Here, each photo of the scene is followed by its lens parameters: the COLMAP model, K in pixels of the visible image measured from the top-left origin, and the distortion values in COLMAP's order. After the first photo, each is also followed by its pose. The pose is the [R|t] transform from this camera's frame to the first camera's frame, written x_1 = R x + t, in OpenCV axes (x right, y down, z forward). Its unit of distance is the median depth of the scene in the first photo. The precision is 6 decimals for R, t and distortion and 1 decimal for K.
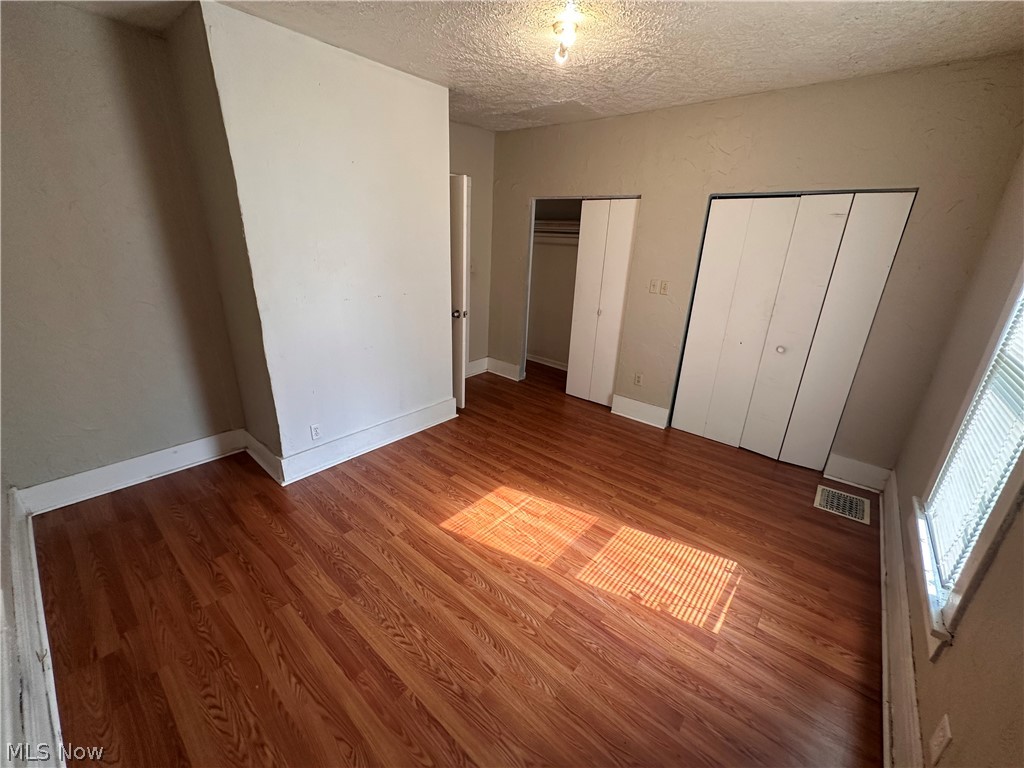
lens RADIAL K [[408.4, 0, 511.7], [0, 408.4, 381.3], [0, 0, 1]] dist [0.000649, 0.000302]
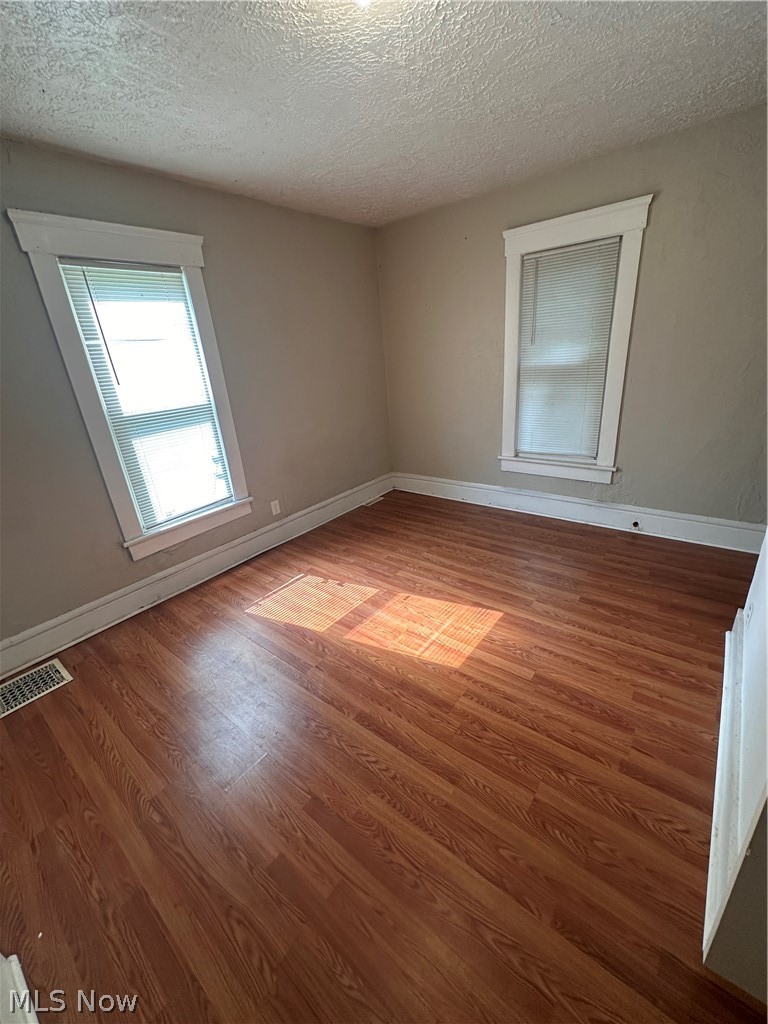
lens RADIAL K [[408.4, 0, 384.1], [0, 408.4, 506.7], [0, 0, 1]] dist [0.000649, 0.000302]
pose [[-0.998841, 0.046968, -0.010565, 0.120767], [0.028817, 0.759111, 0.650323, -0.528996], [0.038565, 0.649265, -0.759584, 1.589858]]
